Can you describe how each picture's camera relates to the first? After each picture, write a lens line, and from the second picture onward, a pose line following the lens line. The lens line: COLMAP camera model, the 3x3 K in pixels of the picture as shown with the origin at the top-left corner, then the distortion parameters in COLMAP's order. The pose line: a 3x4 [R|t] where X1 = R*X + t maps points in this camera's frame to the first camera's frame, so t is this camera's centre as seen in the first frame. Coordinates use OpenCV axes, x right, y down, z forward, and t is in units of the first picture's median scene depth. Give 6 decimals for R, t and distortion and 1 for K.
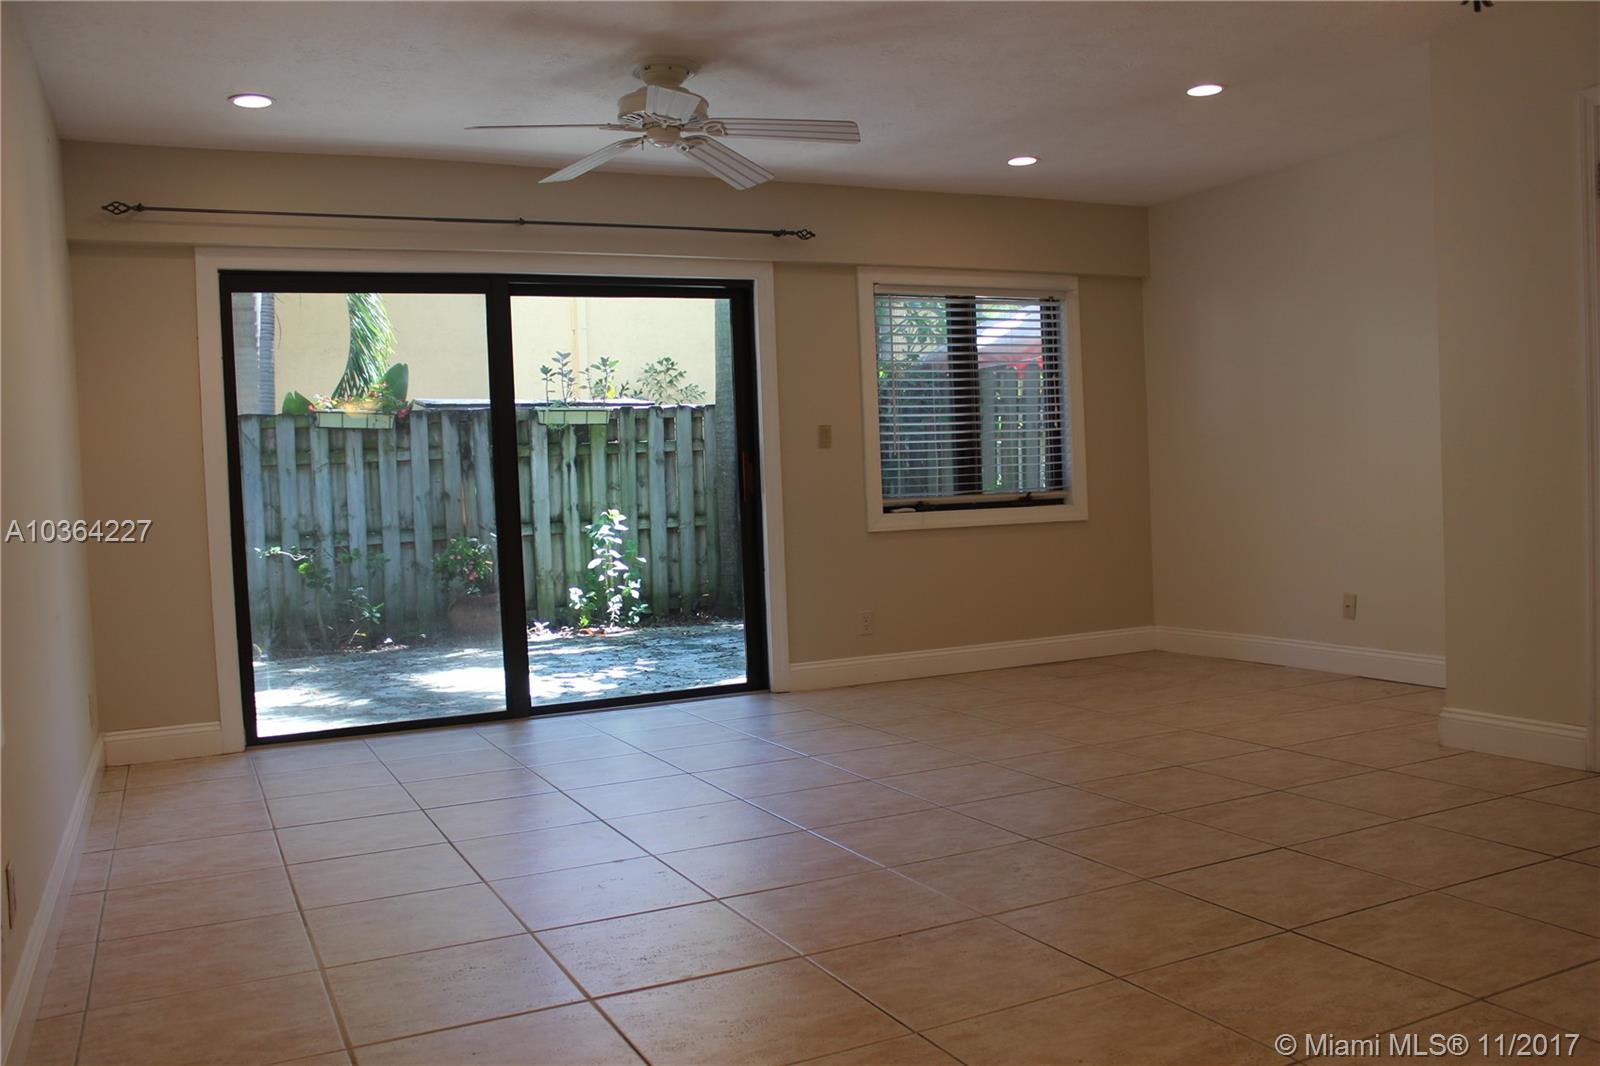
lens RADIAL K [[1349.2, 0, 776.9], [0, 1349.2, 566.3], [0, 0, 1]] dist [-0.152091, 0.002006]
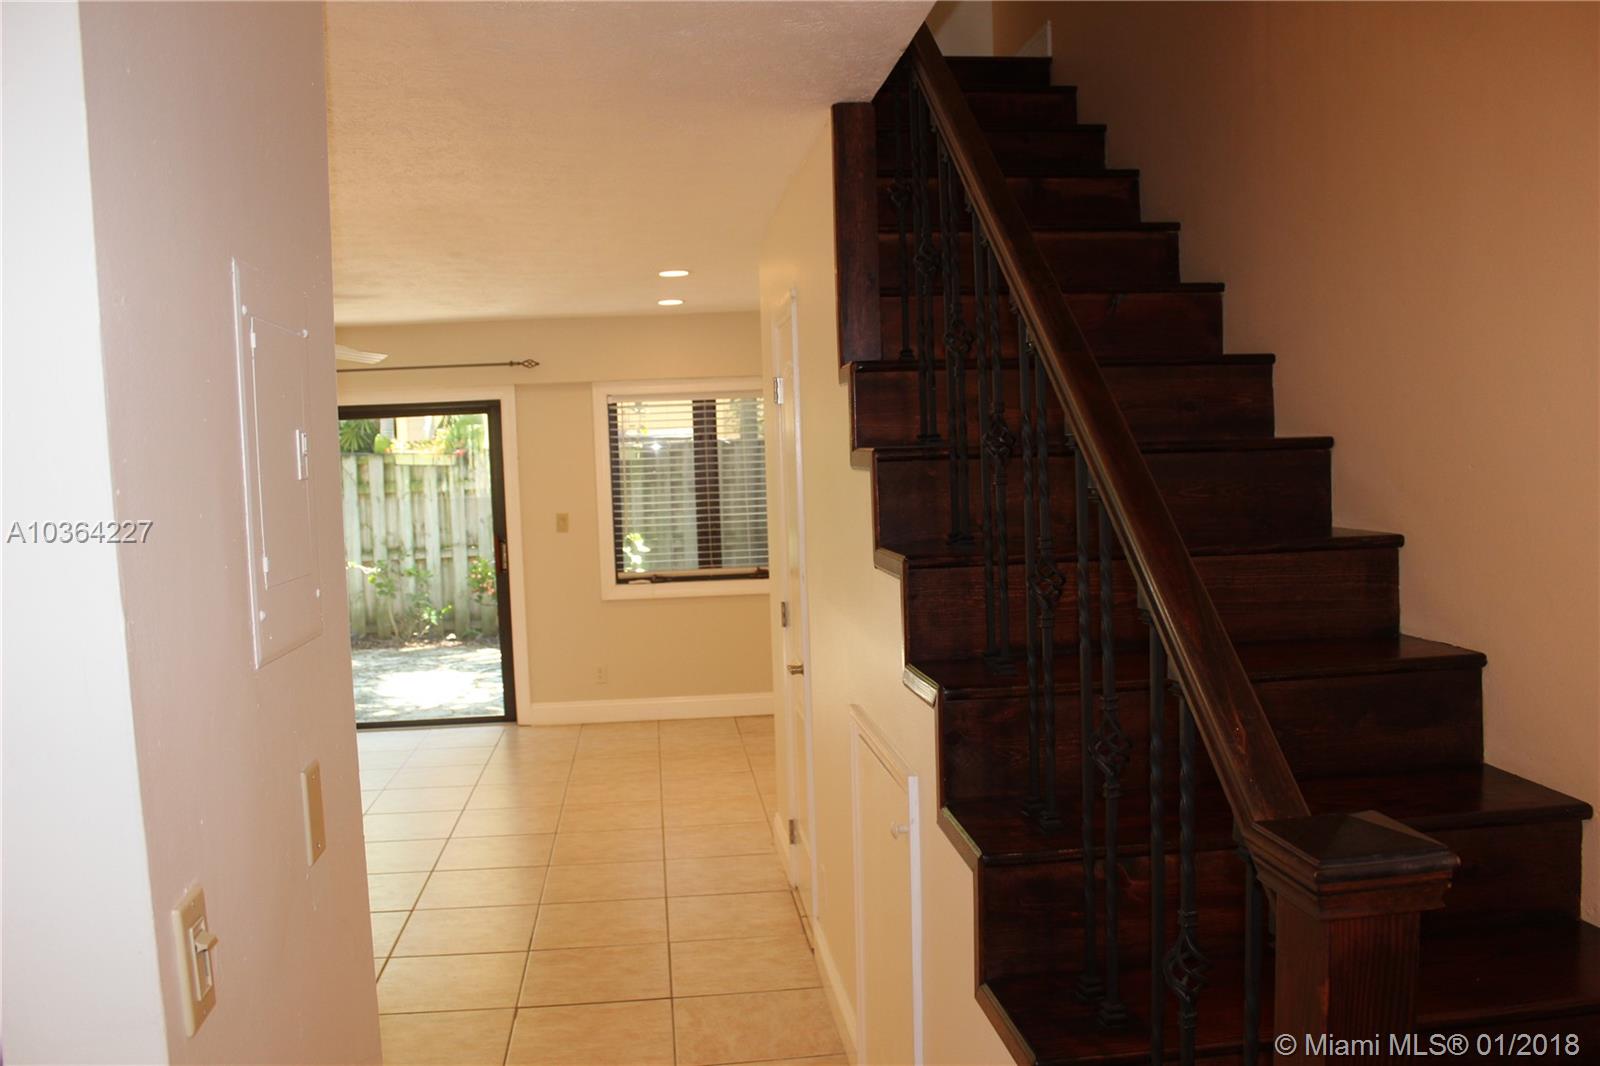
lens RADIAL K [[1349.2, 0, 776.9], [0, 1349.2, 566.3], [0, 0, 1]] dist [-0.152091, 0.002006]
pose [[0.939241, 0.041256, -0.340770, 0.422253], [-0.025655, 0.998411, 0.050165, -0.081256], [0.342299, -0.038375, 0.938807, -0.060612]]
